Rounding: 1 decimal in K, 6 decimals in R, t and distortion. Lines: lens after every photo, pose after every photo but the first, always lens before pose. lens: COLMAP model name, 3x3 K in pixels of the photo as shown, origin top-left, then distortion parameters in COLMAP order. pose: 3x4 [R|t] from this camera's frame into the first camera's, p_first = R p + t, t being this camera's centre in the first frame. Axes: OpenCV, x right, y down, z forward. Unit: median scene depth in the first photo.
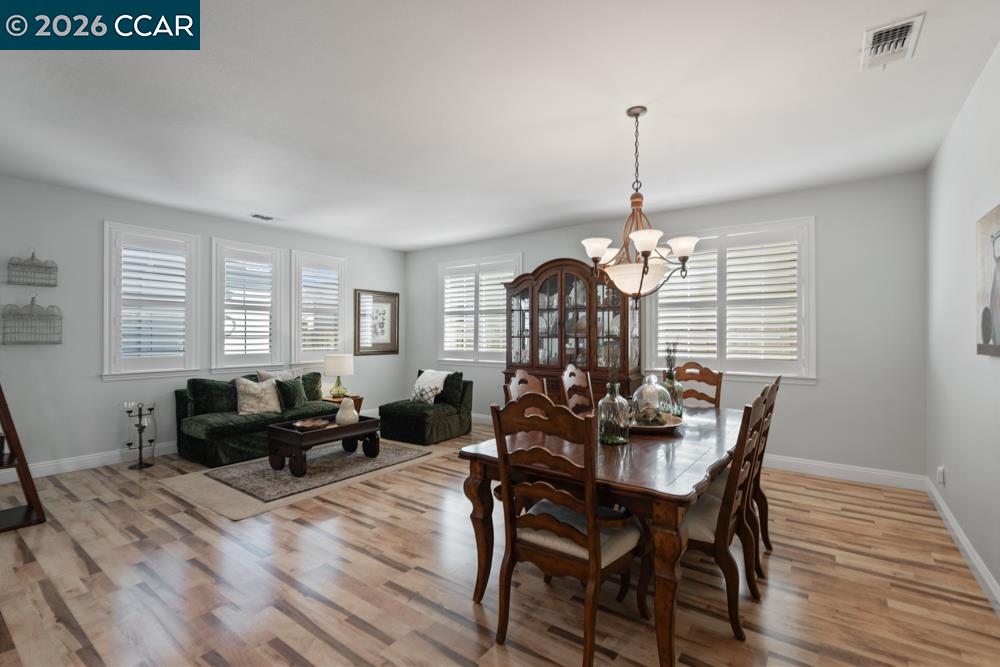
lens RADIAL K [[455.6, 0, 492.9], [0, 455.6, 334.3], [0, 0, 1]] dist [0.009560, -0.001408]
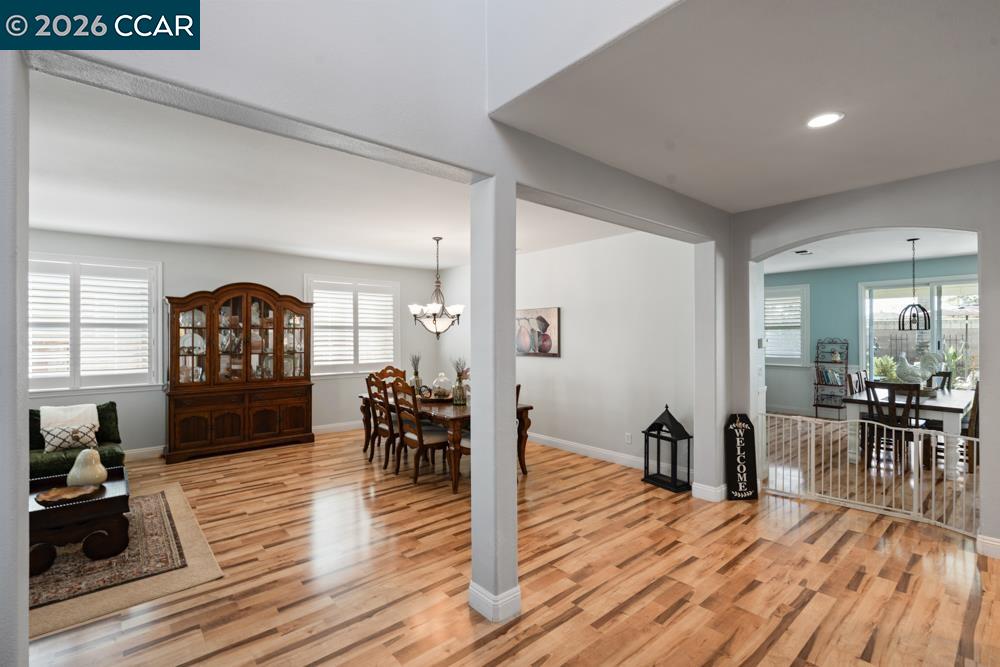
lens RADIAL K [[455.6, 0, 499.0], [0, 455.6, 336.5], [0, 0, 1]] dist [0.009560, -0.001408]
pose [[0.209138, -0.006985, 0.977861, -0.846782], [-0.000328, 0.999974, 0.007213, -0.046078], [-0.977886, -0.001829, 0.209130, 0.179313]]
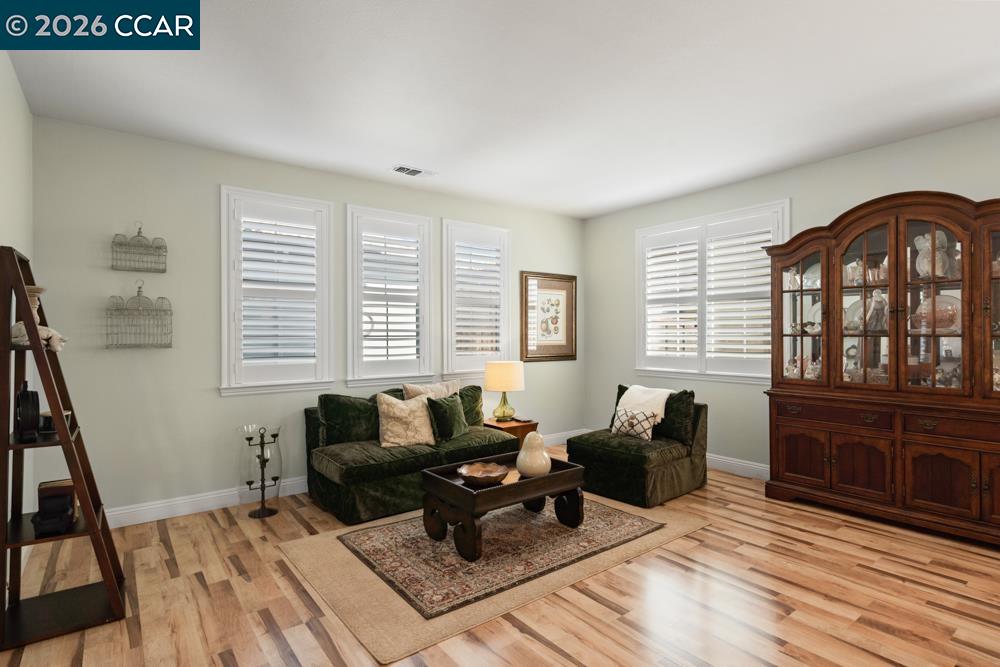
lens RADIAL K [[506.6, 0, 498.4], [0, 506.6, 334.6], [0, 0, 1]] dist [0.004564, 0.001373]
pose [[0.964042, -0.006065, -0.265679, -0.164796], [0.006500, 0.999979, 0.000758, 0.002038], [0.265669, -0.002458, 0.964061, 0.280429]]
